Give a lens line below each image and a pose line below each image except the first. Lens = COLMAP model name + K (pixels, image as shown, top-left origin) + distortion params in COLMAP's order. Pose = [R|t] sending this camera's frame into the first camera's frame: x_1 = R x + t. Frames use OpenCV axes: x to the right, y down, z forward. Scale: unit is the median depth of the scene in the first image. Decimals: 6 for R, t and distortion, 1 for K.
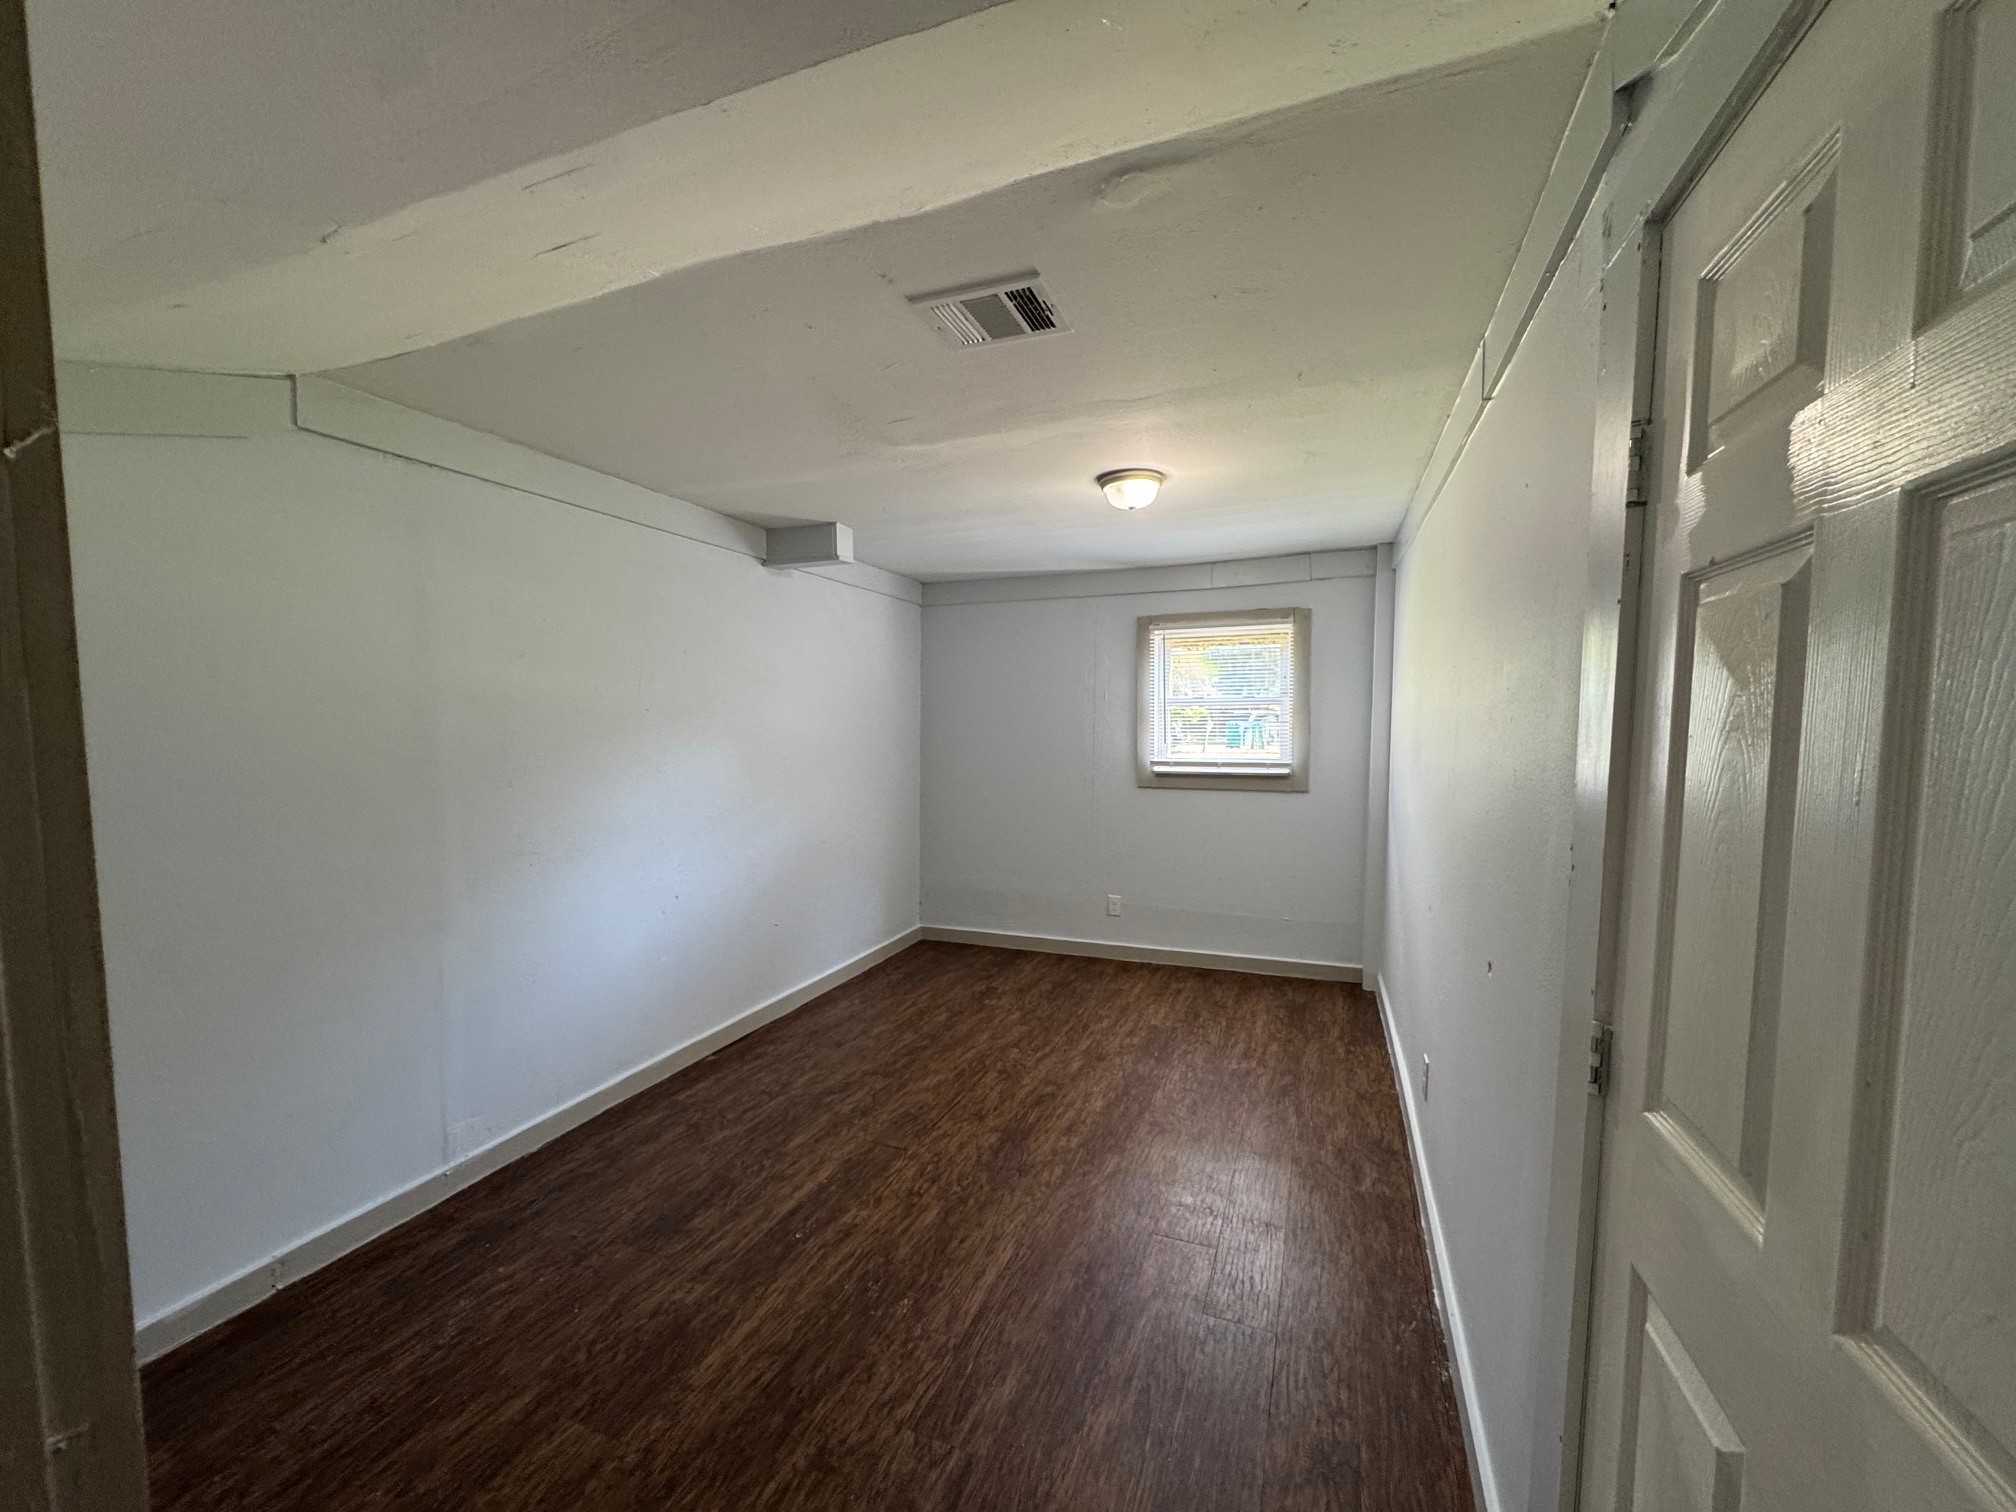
lens RADIAL K [[815.7, 0, 1008.0], [0, 815.7, 756.0], [0, 0, 1]] dist [0.000038, 0.000030]
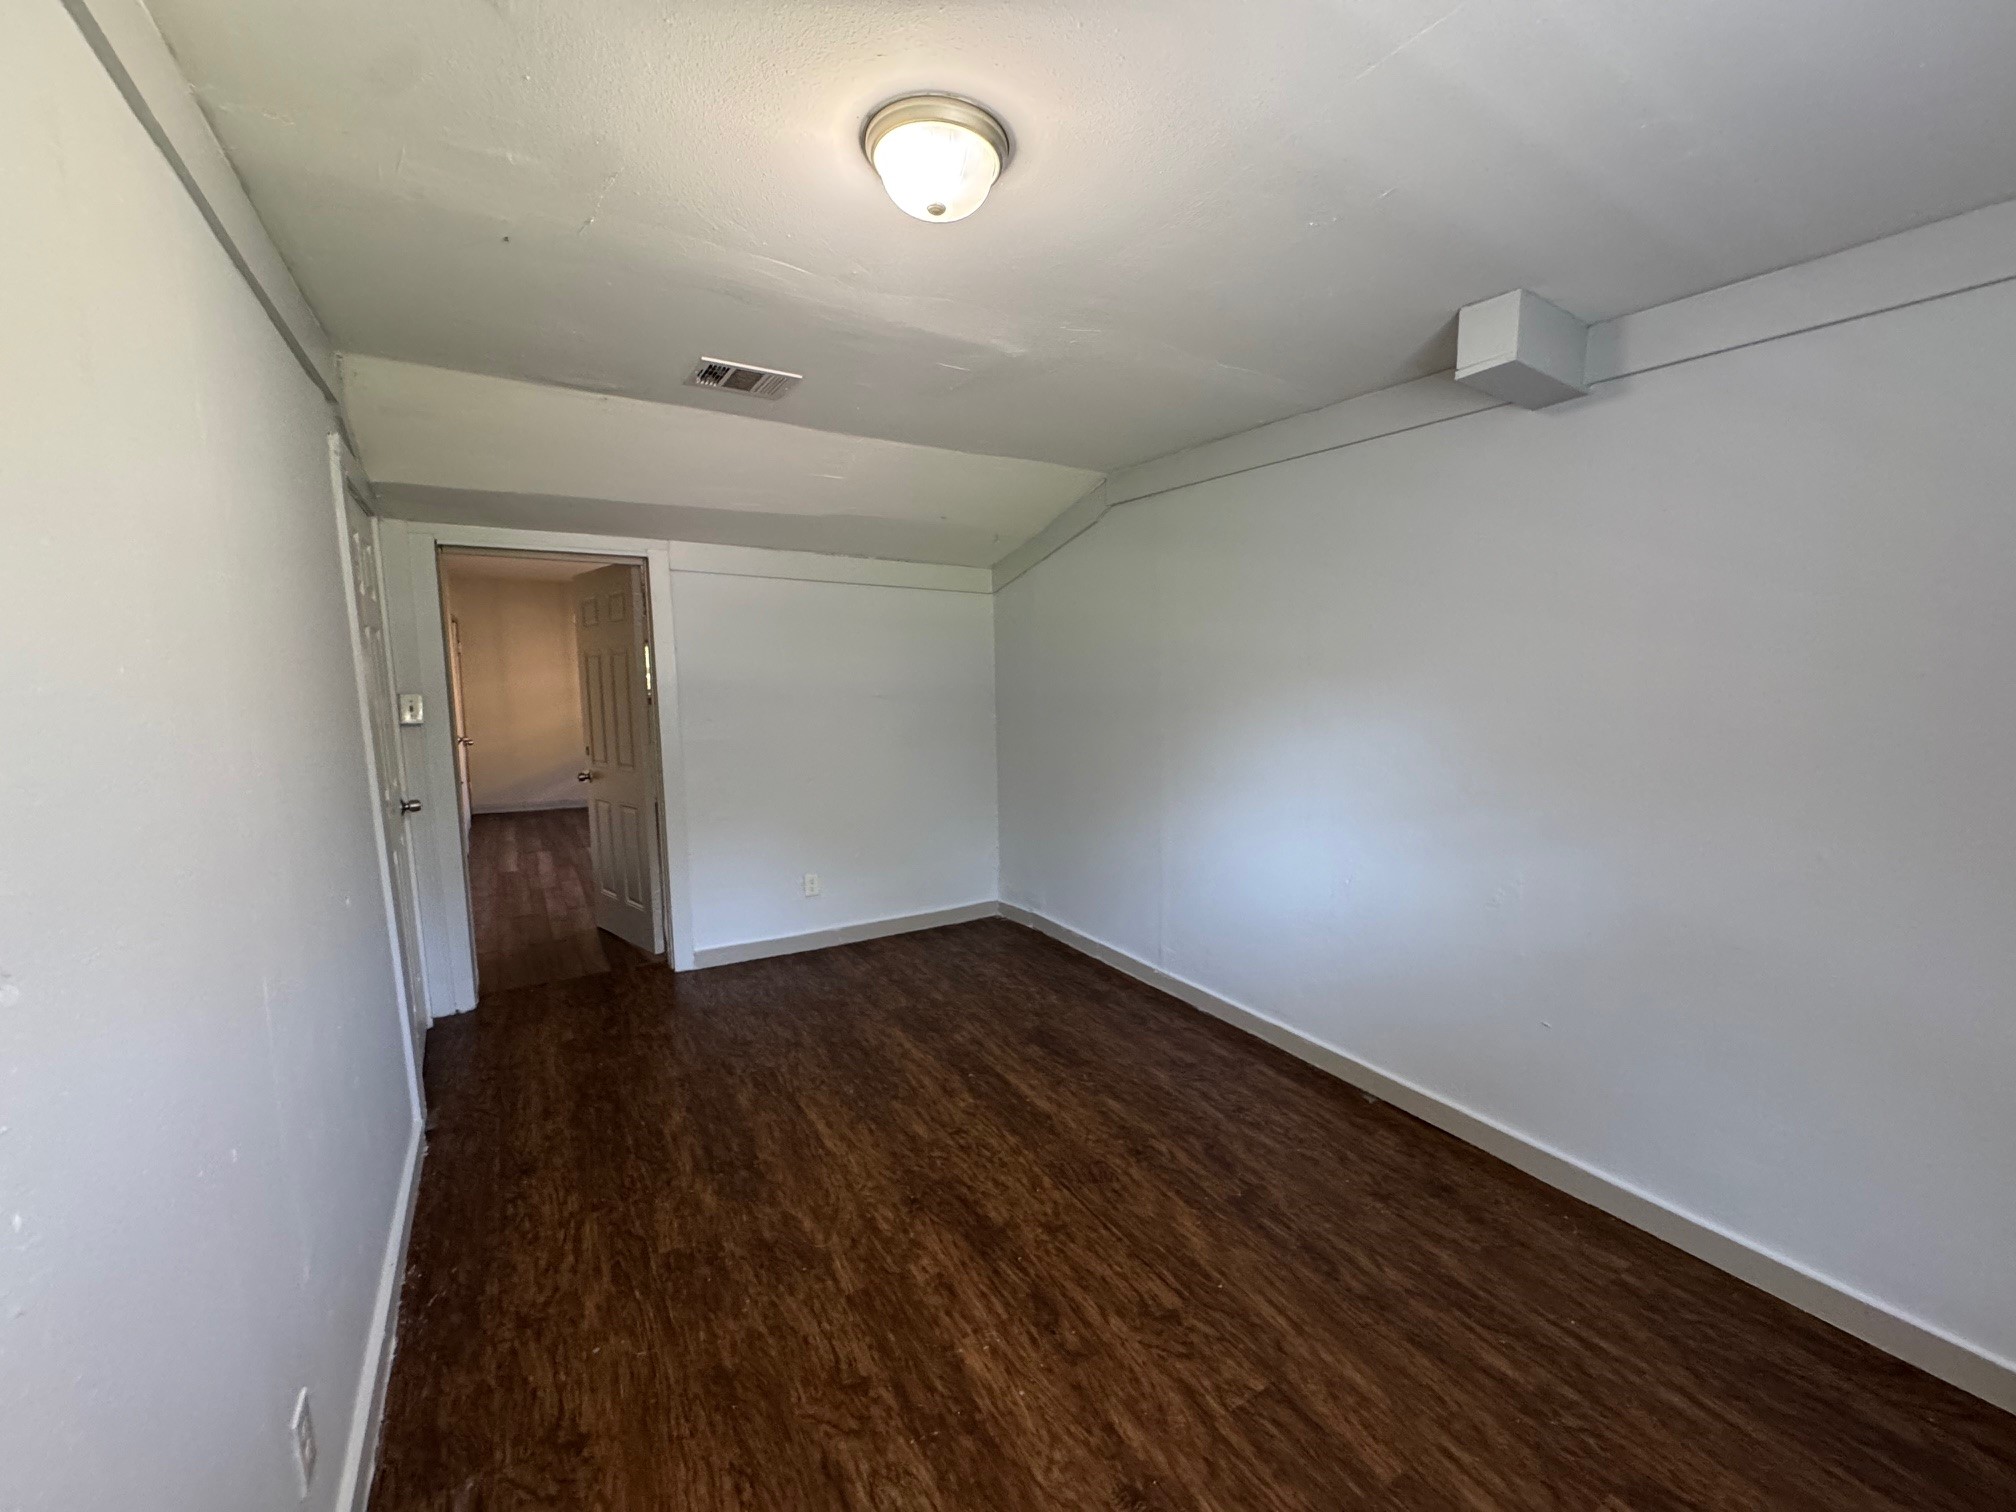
lens RADIAL K [[810.9, 0, 1008.0], [0, 810.9, 756.0], [0, 0, 1]] dist [-0.000438, 0.000035]
pose [[-0.599661, 0.095313, -0.794558, 0.529676], [-0.033911, 0.988963, 0.144227, -0.074060], [0.799536, 0.113431, -0.589810, 1.370949]]
